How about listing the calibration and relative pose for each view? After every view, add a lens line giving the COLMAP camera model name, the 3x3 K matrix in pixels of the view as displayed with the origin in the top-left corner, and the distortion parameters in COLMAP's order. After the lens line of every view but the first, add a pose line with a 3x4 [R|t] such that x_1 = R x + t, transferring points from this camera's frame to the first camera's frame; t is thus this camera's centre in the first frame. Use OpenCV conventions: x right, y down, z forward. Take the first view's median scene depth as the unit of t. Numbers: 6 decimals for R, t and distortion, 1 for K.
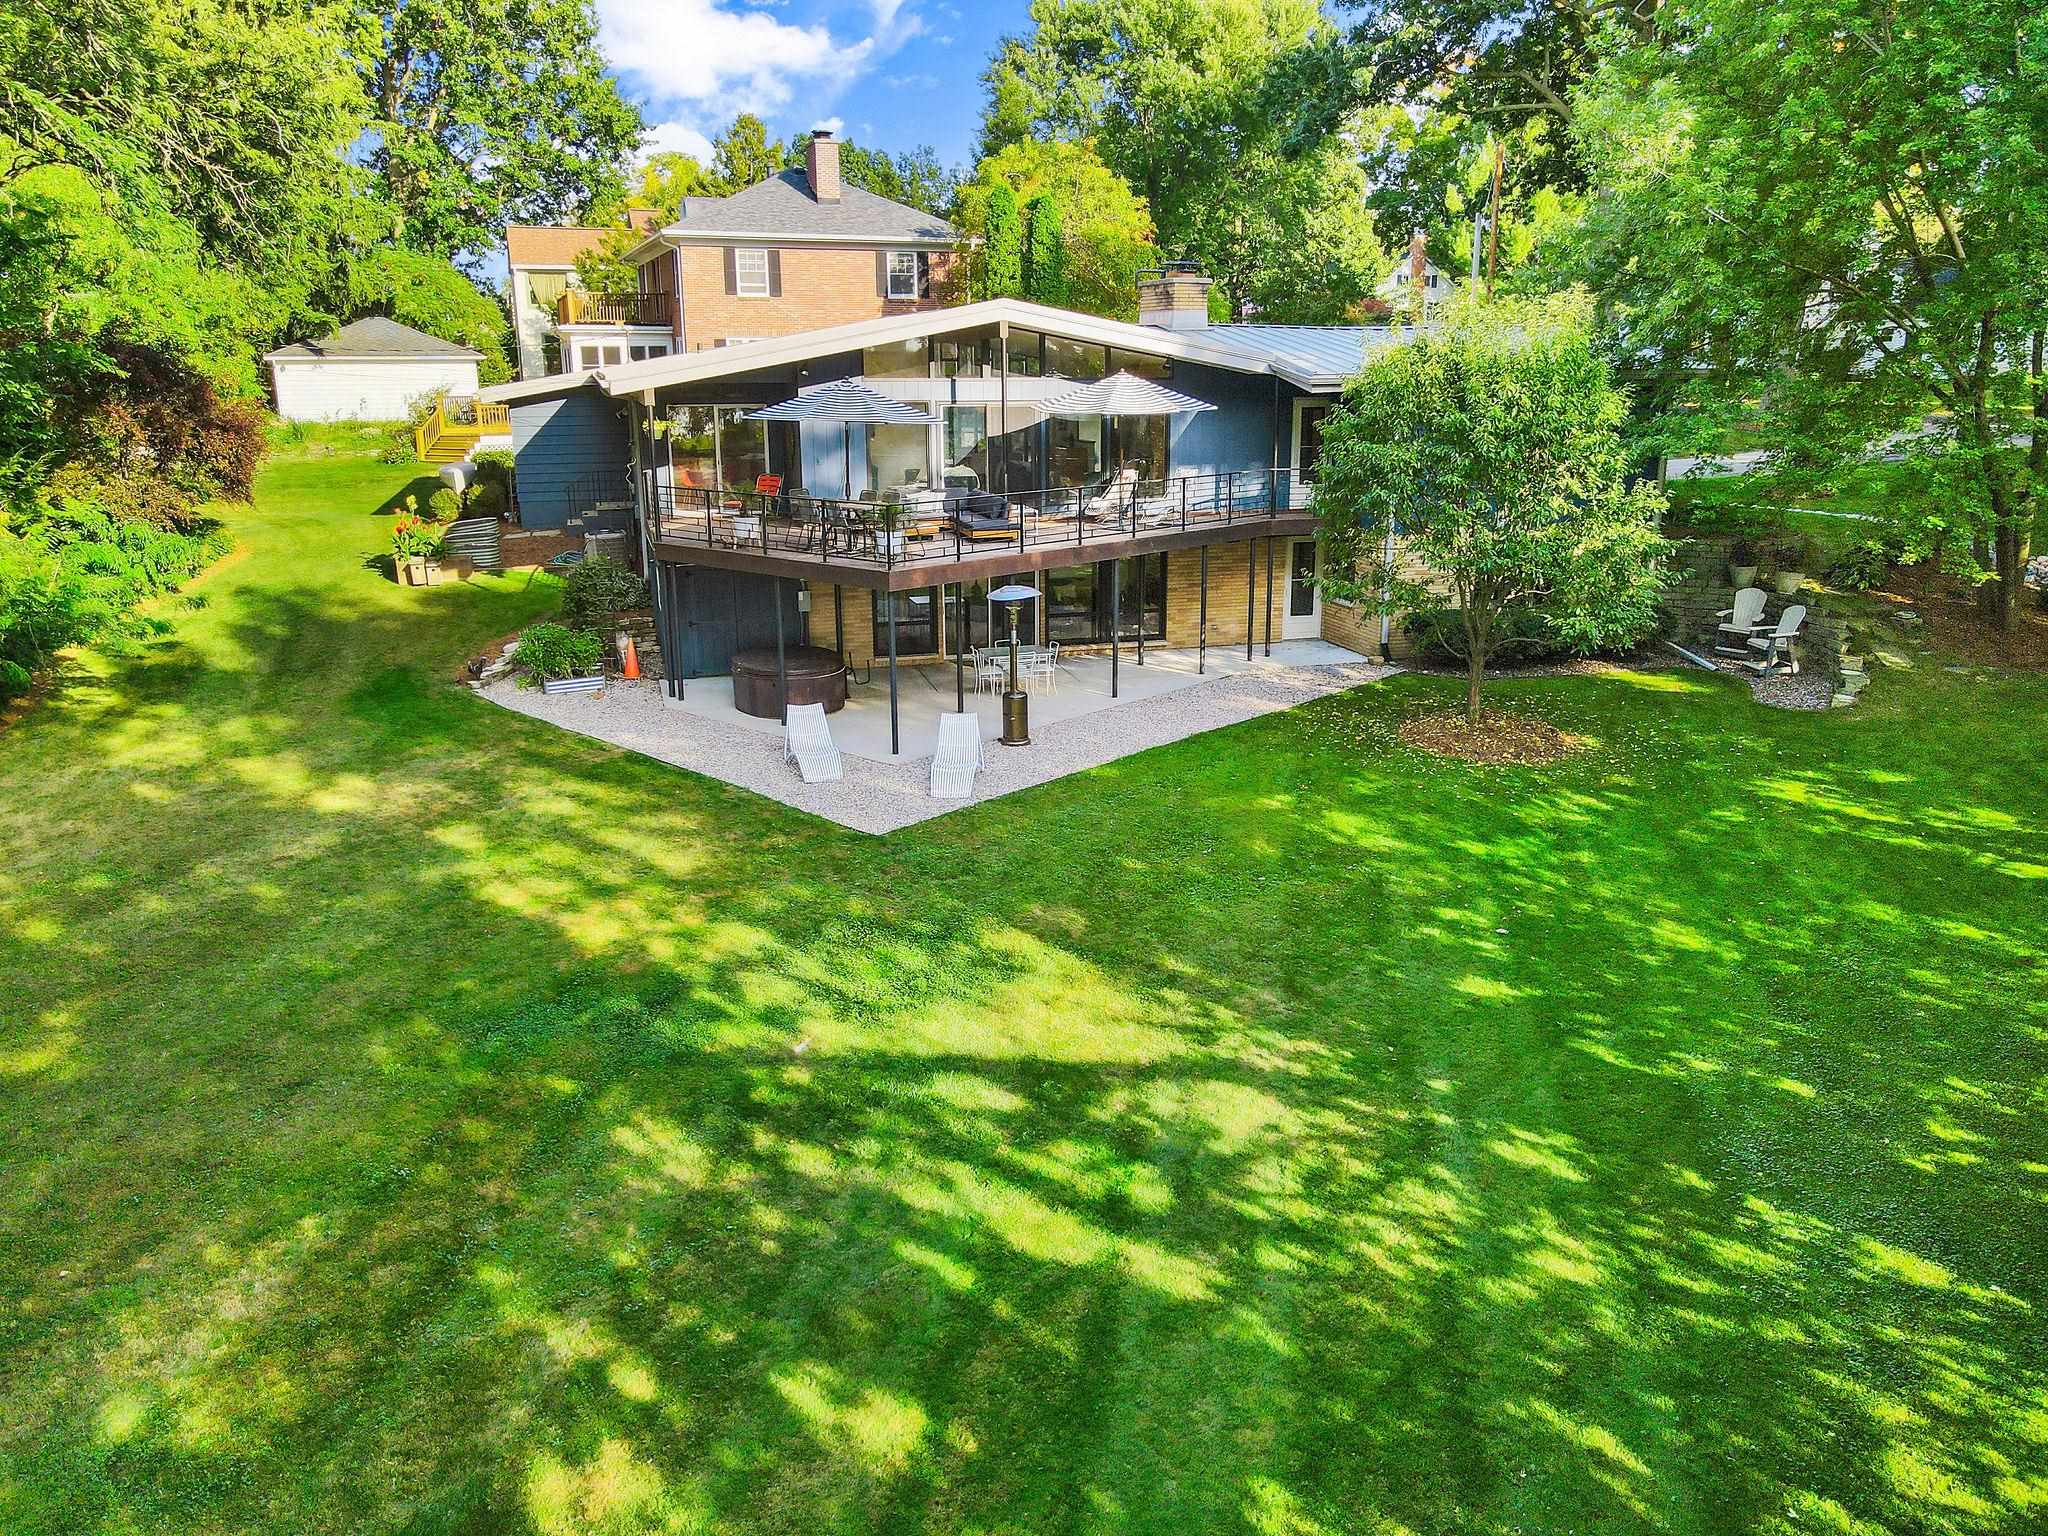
lens RADIAL K [[1429.3, 0, 1045.1], [0, 1429.3, 769.7], [0, 0, 1]] dist [0.028993, -0.000854]
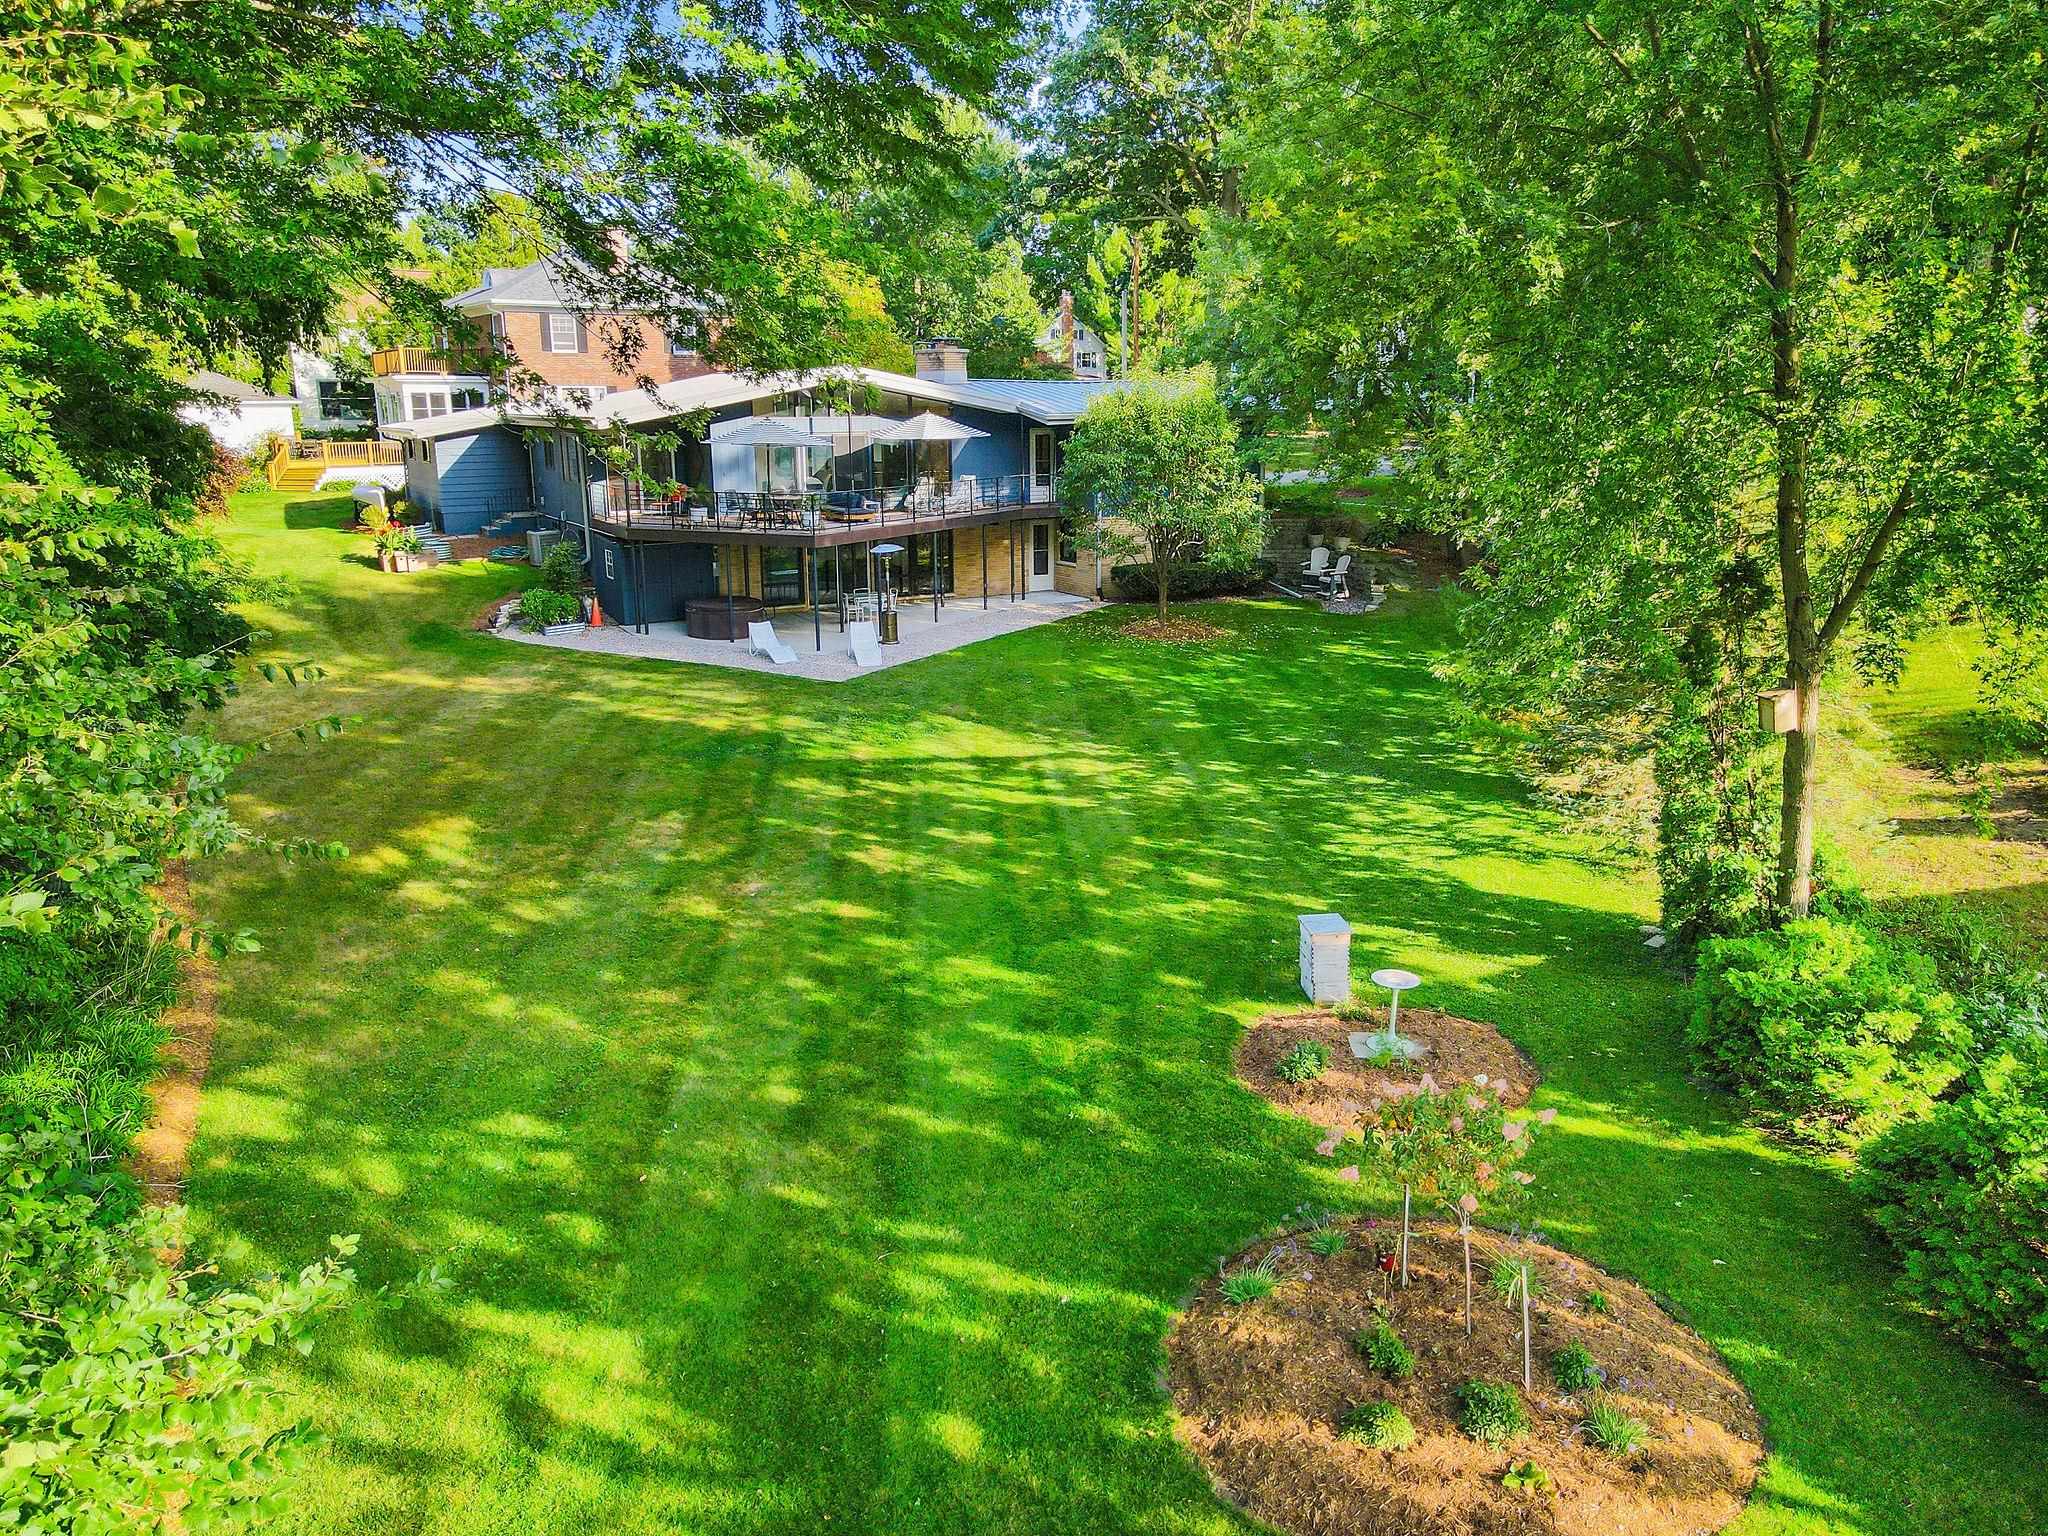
lens RADIAL K [[1429.3, 0, 1010.6], [0, 1429.3, 761.1], [0, 0, 1]] dist [0.028993, -0.000854]
pose [[0.976314, -0.057158, 0.208670, -0.193336], [0.063503, 0.997697, -0.023827, 0.132196], [-0.206827, 0.036514, 0.977696, -0.485858]]
